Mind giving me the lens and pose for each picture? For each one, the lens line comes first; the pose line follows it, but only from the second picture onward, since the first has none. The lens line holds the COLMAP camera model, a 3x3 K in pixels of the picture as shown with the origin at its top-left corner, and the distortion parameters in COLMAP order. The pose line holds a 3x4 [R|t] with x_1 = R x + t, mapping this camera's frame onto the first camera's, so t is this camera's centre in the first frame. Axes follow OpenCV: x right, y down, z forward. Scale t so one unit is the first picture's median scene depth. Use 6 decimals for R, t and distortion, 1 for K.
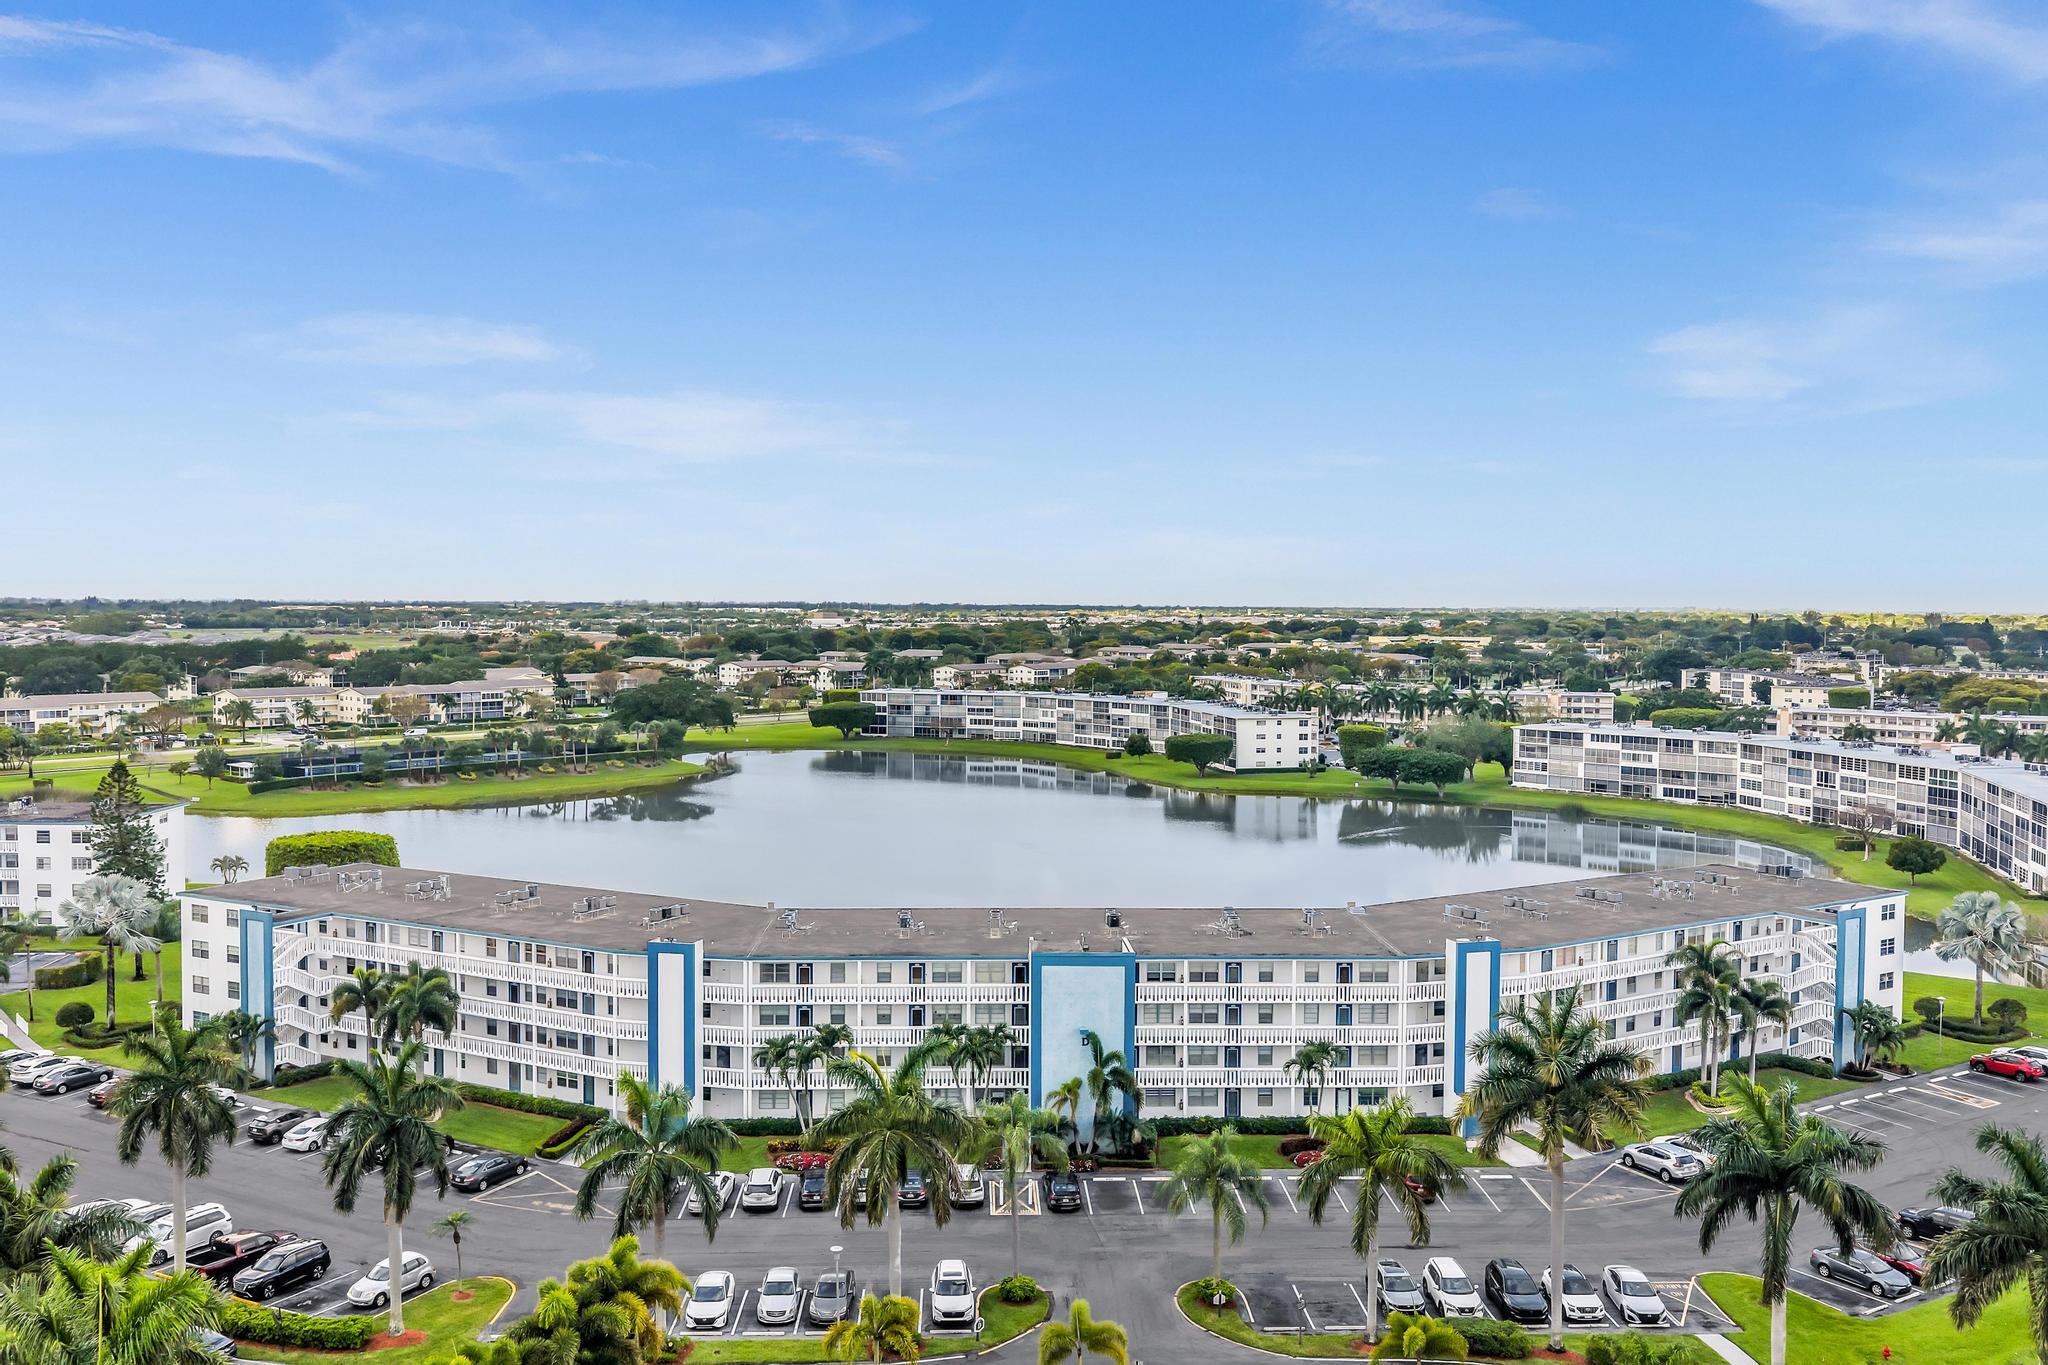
lens RADIAL K [[1662.2, 0, 1021.3], [0, 1662.2, 693.9], [0, 0, 1]] dist [0.028010, -0.048824]
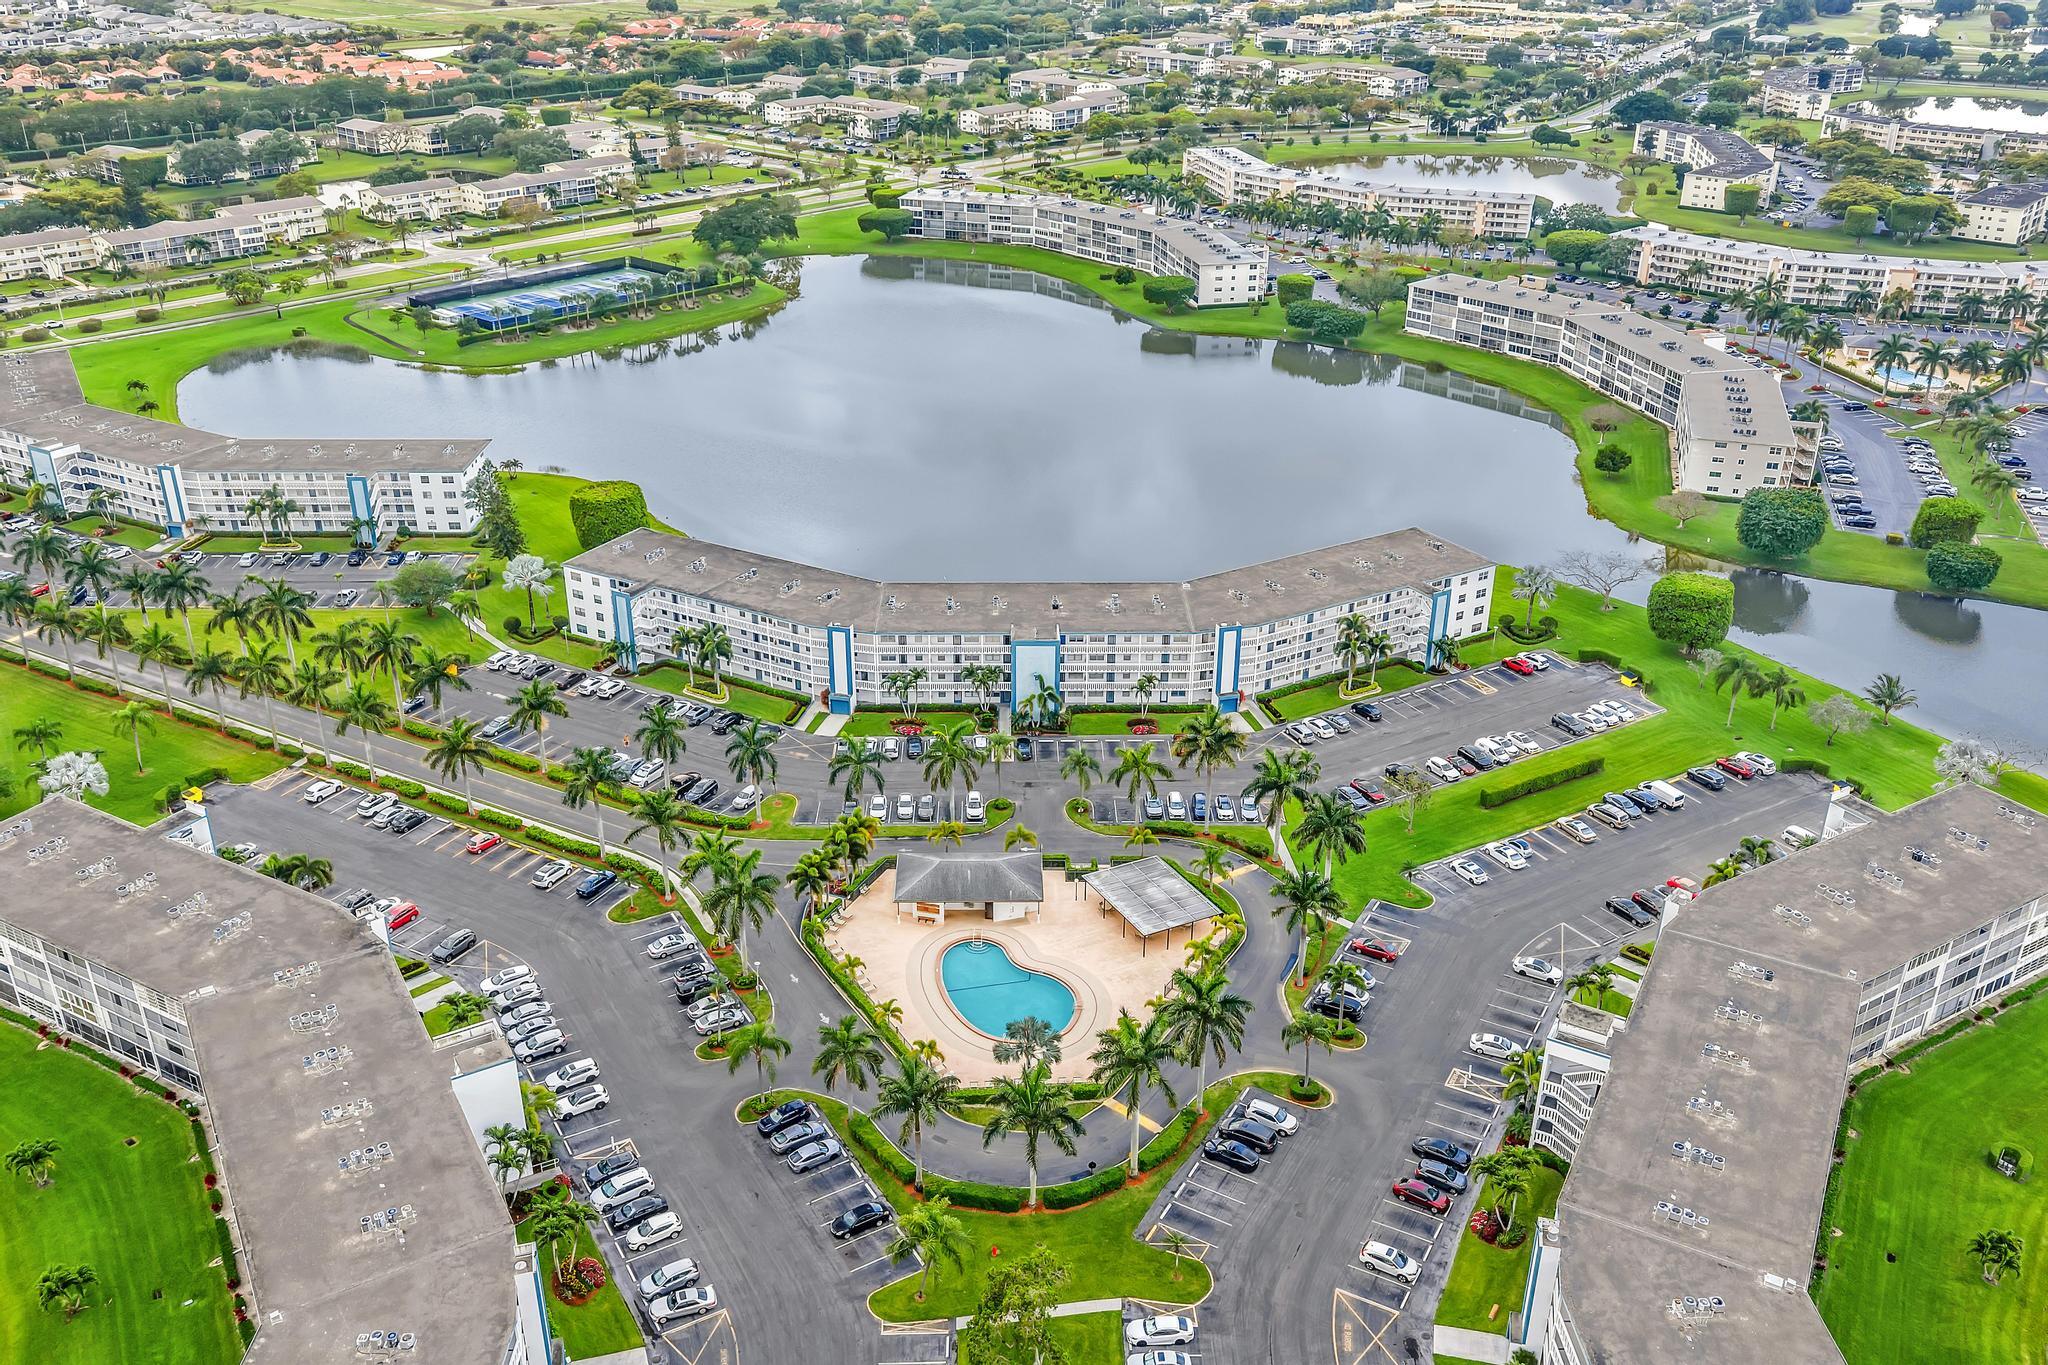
lens RADIAL K [[1662.2, 0, 1021.3], [0, 1662.2, 693.9], [0, 0, 1]] dist [0.028010, -0.048824]
pose [[0.999825, 0.008669, -0.016584, 0.019208], [-0.001260, 0.915403, 0.402536, -0.223267], [0.018671, -0.402445, 0.915254, -0.338831]]
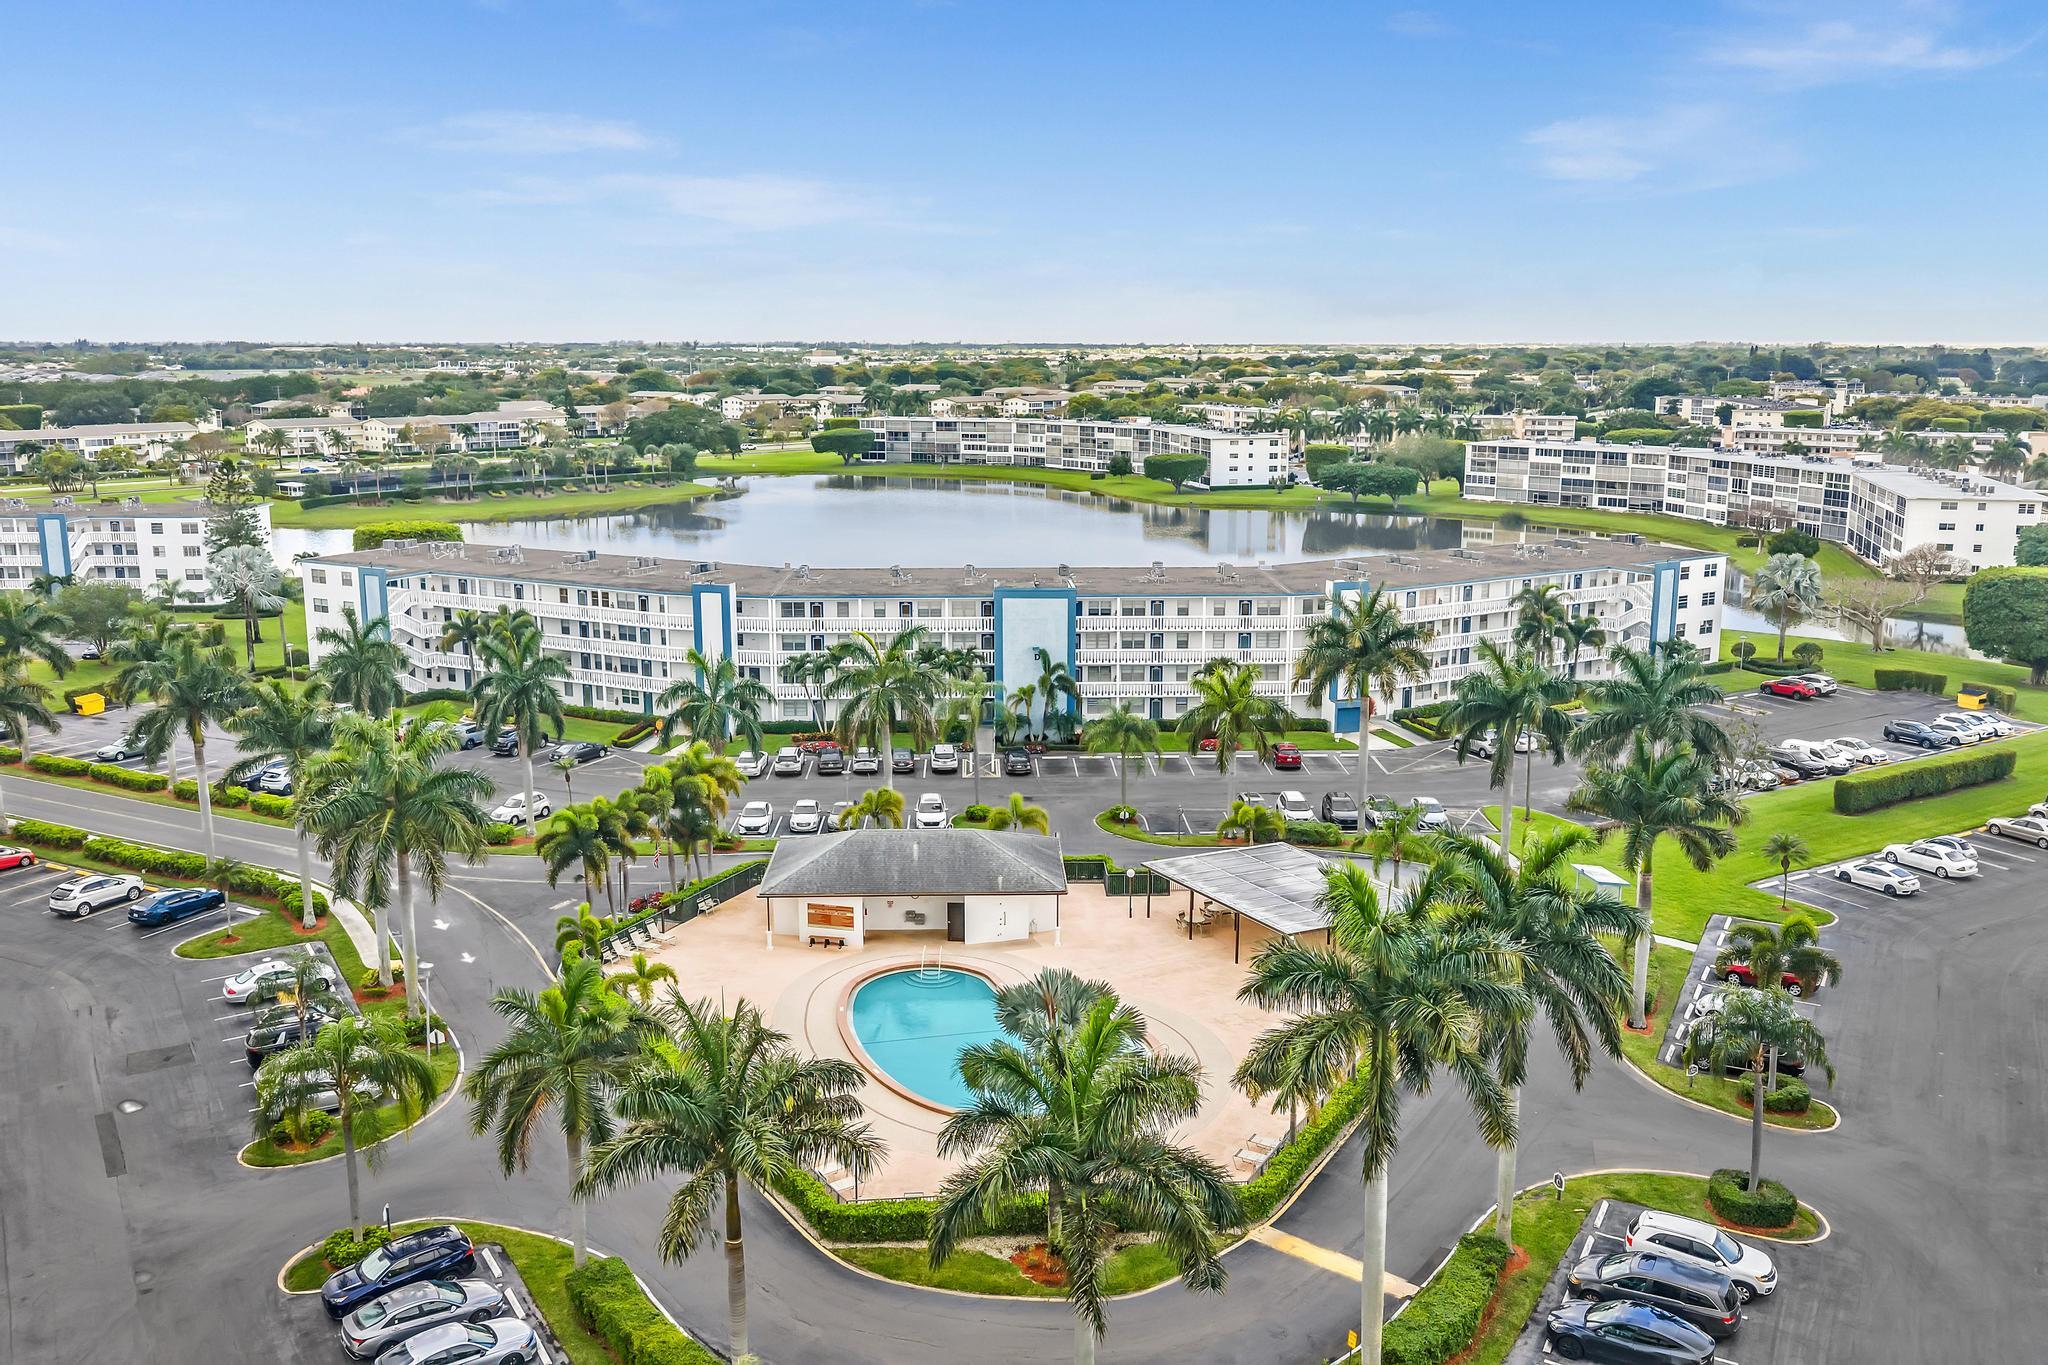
lens RADIAL K [[1662.2, 0, 1021.3], [0, 1662.2, 693.9], [0, 0, 1]] dist [0.028010, -0.048824]
pose [[0.999984, -0.004955, -0.002588, 0.010416], [0.005292, 0.988251, 0.152747, 0.014666], [0.001801, -0.152758, 0.988262, -0.095419]]
